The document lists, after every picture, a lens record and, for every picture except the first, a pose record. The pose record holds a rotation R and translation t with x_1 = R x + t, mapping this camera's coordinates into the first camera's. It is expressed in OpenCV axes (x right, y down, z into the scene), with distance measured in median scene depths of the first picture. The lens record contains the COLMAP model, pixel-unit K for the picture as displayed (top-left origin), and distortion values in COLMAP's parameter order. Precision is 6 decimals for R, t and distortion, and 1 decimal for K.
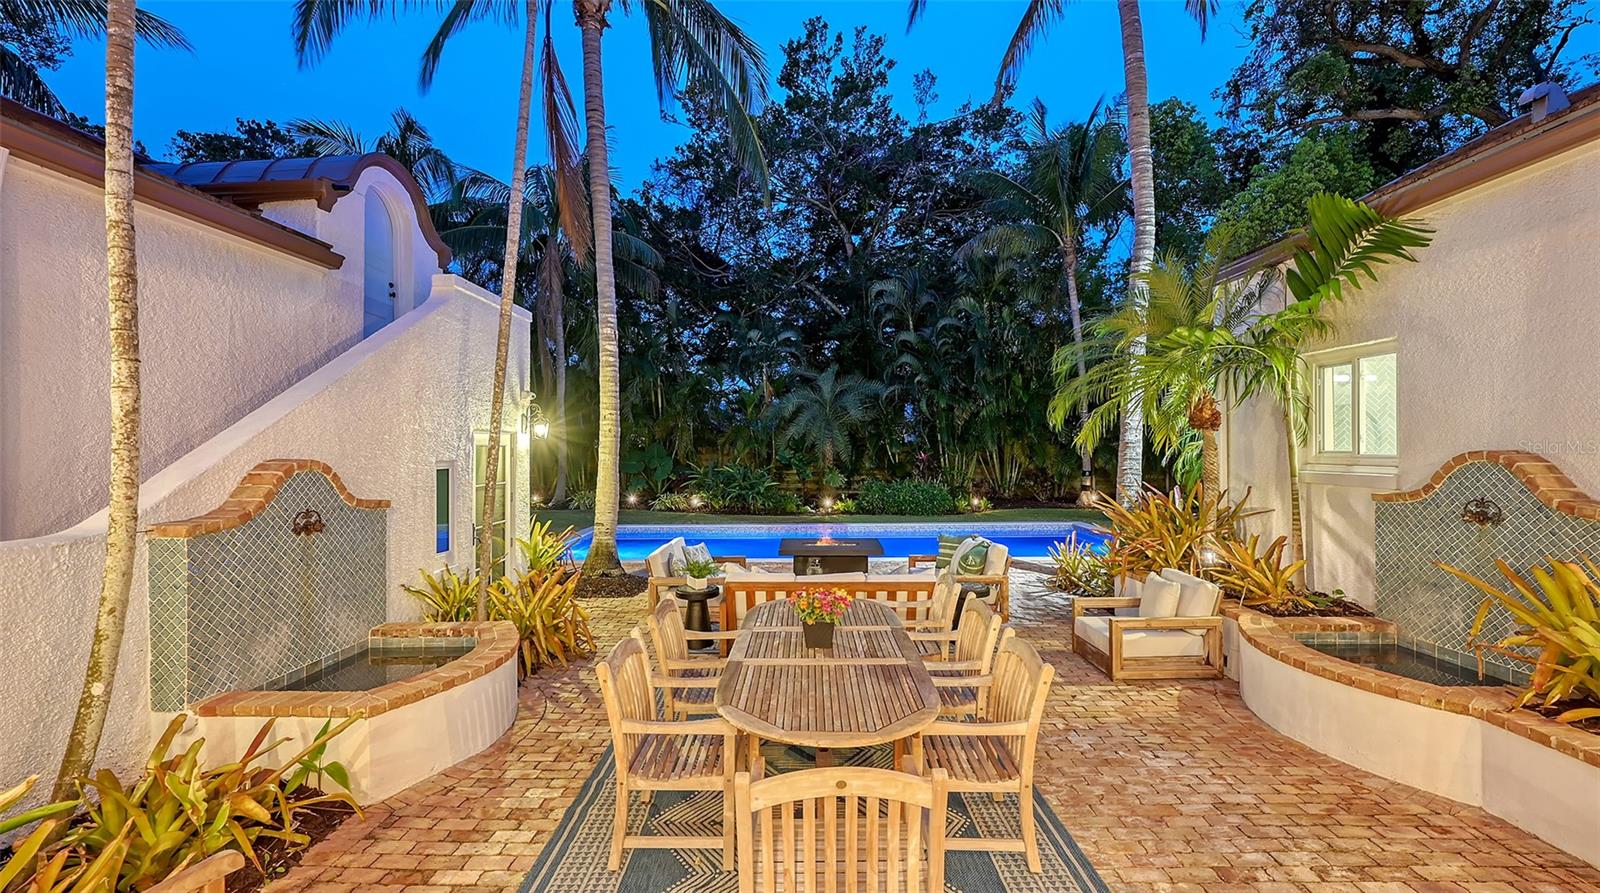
lens RADIAL K [[659.0, 0, 800.3], [0, 659.0, 455.2], [0, 0, 1]] dist [-0.001729, -0.000173]
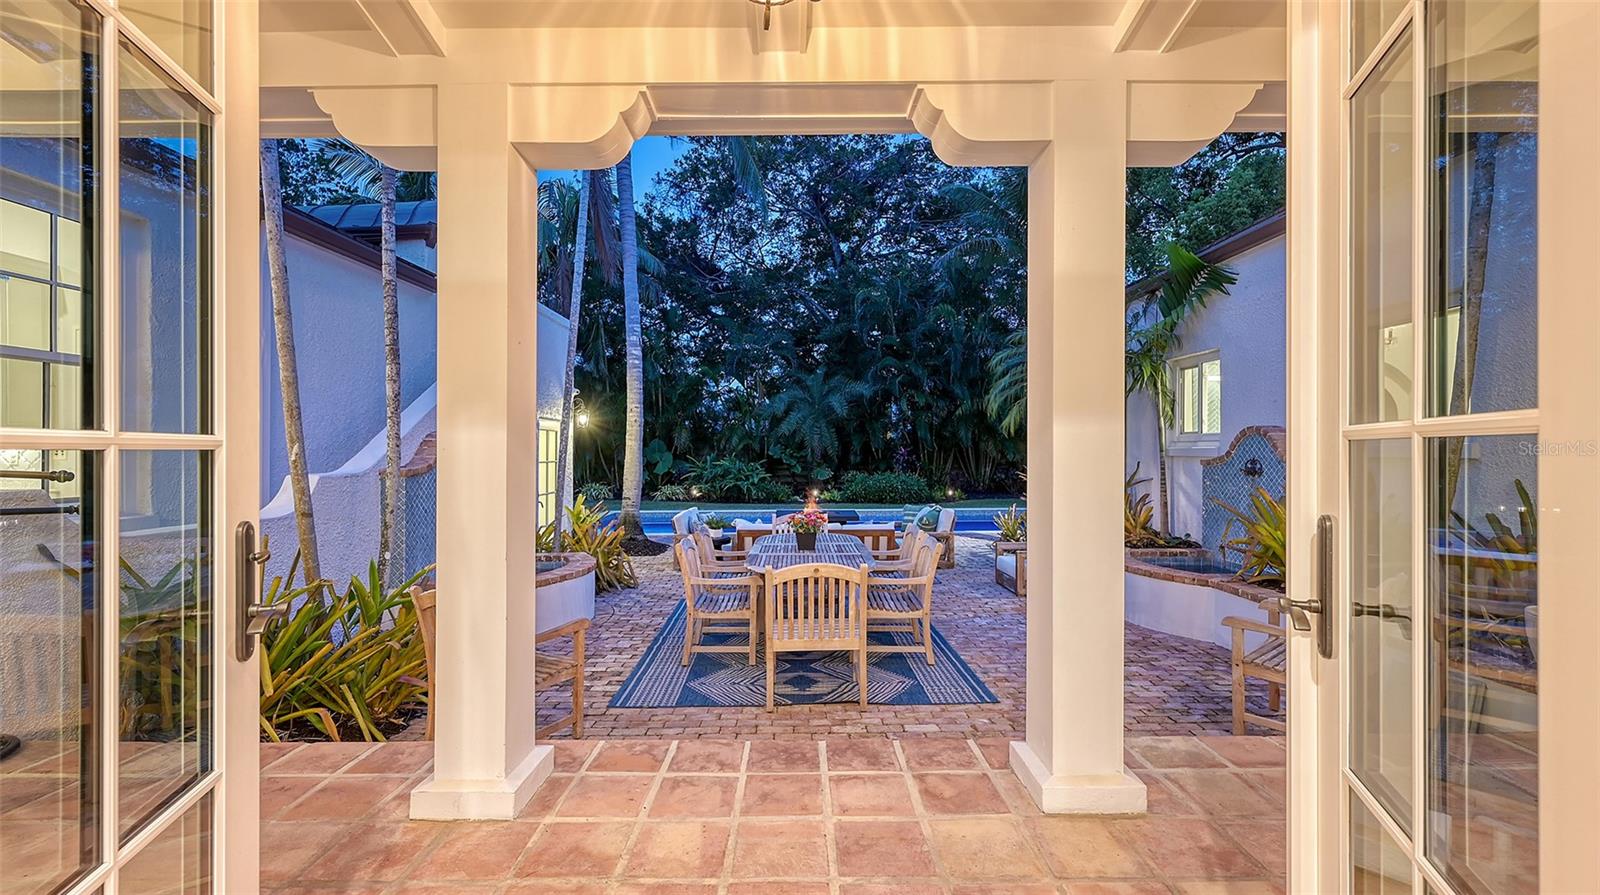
lens RADIAL K [[698.3, 0, 780.2], [0, 698.3, 489.7], [0, 0, 1]] dist [0.001352, 0.000028]
pose [[0.999916, 0.004412, -0.012213, -0.003517], [-0.003937, 0.999245, 0.038664, 0.021449], [0.012375, -0.038613, 0.999178, -0.161157]]
